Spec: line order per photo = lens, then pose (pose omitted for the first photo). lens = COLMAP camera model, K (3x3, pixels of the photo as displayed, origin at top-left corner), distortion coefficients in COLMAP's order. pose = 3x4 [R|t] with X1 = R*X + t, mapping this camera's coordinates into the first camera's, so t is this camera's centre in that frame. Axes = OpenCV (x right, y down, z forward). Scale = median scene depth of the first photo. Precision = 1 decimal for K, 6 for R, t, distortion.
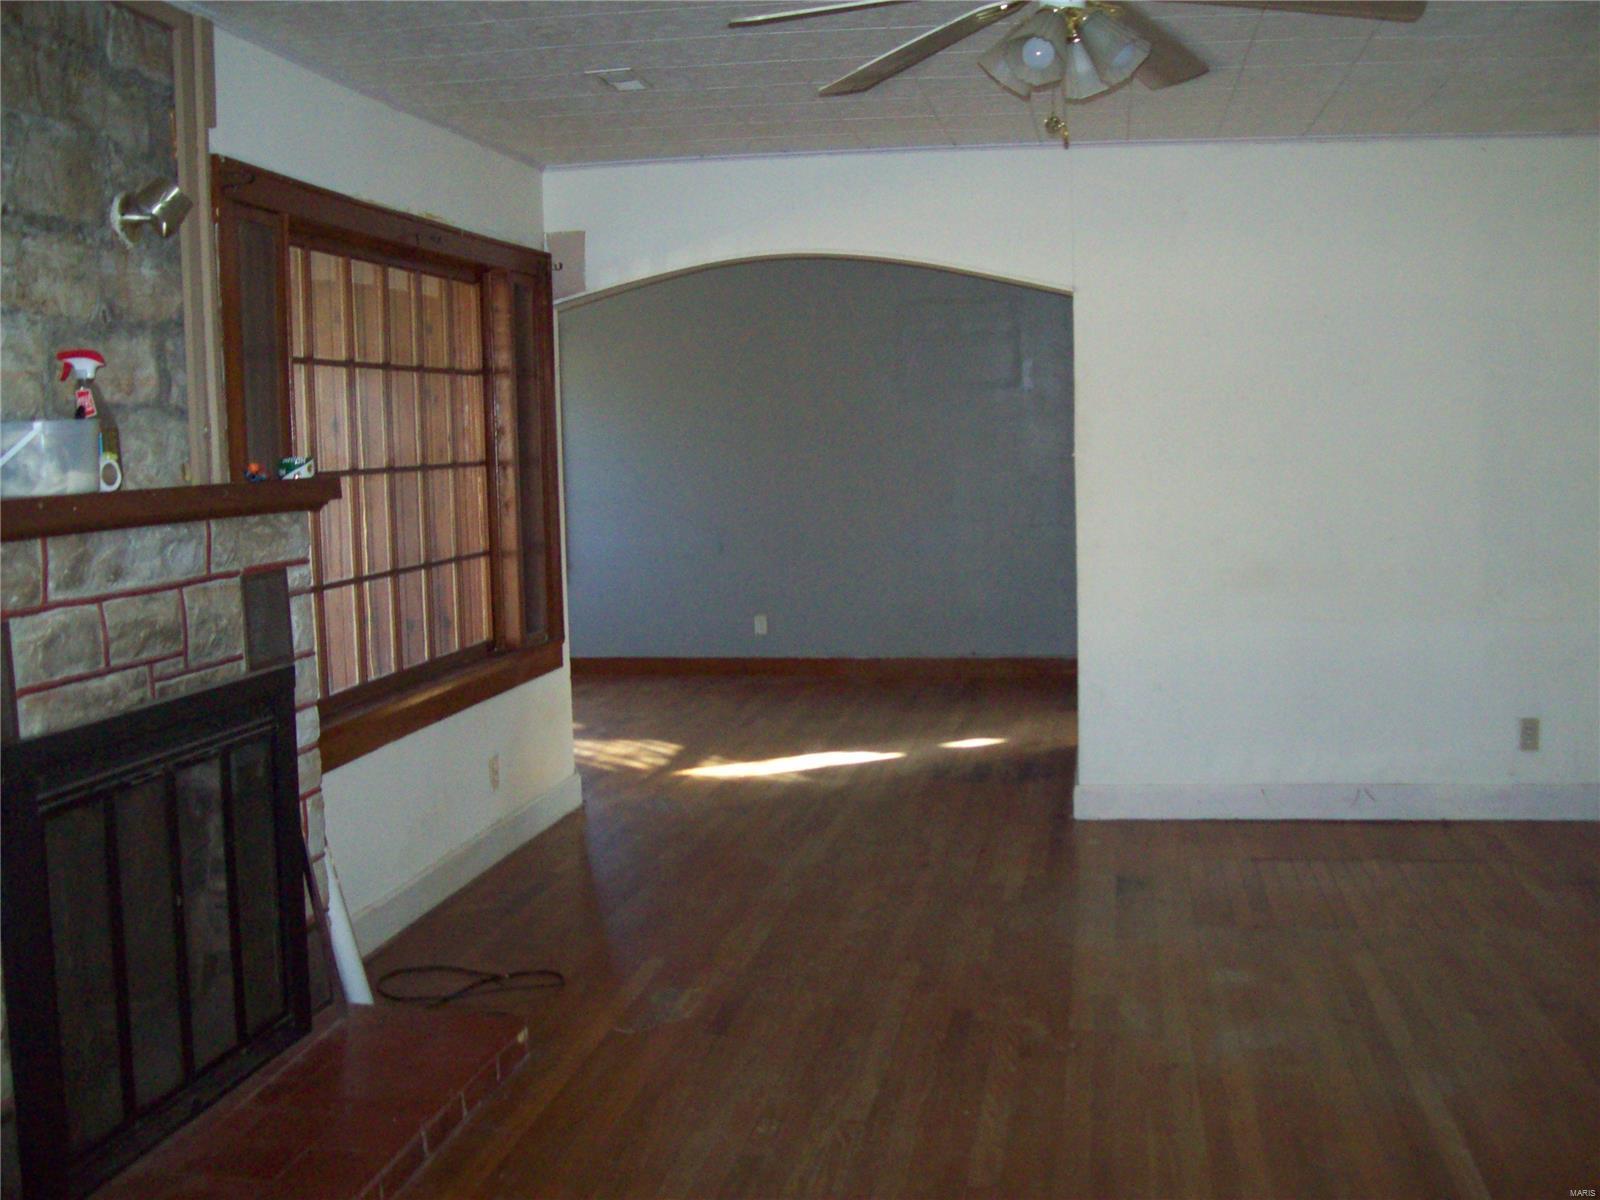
lens RADIAL K [[1752.2, 0, 800.0], [0, 1752.2, 600.0], [0, 0, 1]] dist [-0.182295, 0.189340]
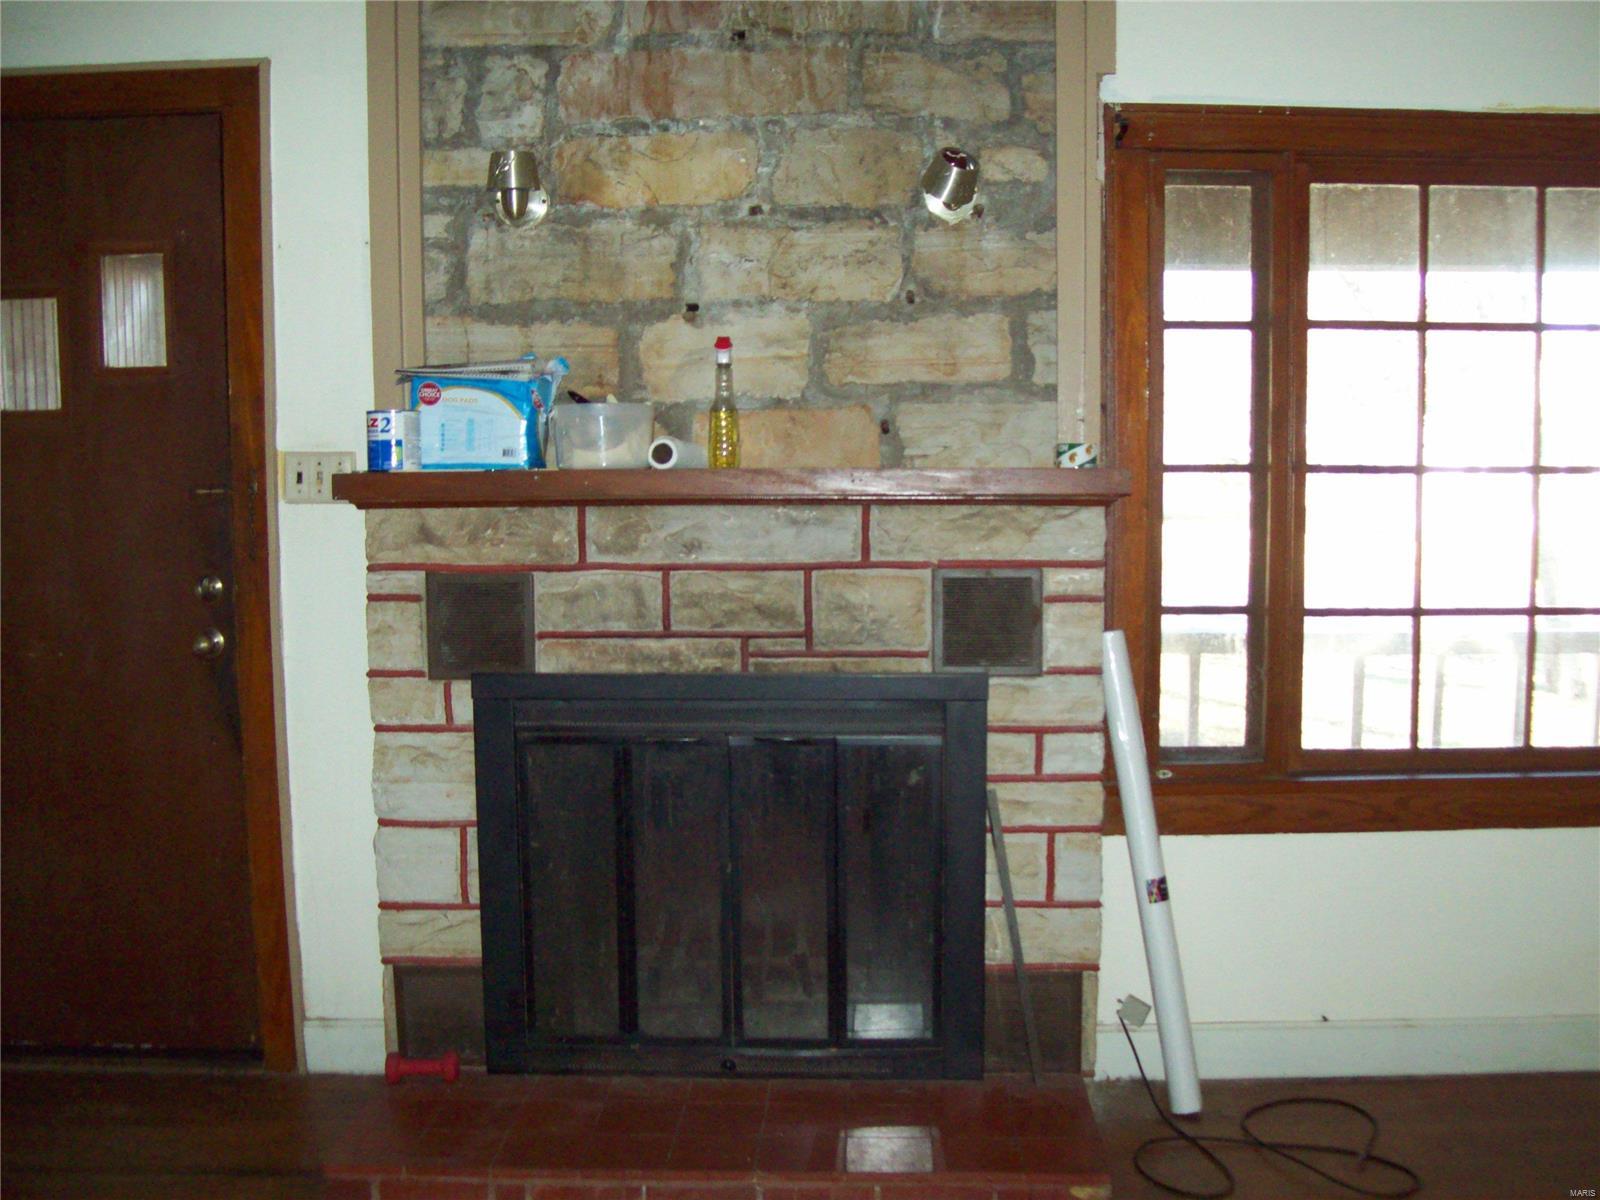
lens RADIAL K [[1752.2, 0, 800.0], [0, 1752.2, 600.0], [0, 0, 1]] dist [-0.182295, 0.189340]
pose [[0.129334, 0.111229, -0.985343, 0.646547], [-0.091680, 0.990774, 0.099808, -0.091417], [0.987354, 0.077427, 0.138338, 0.856292]]
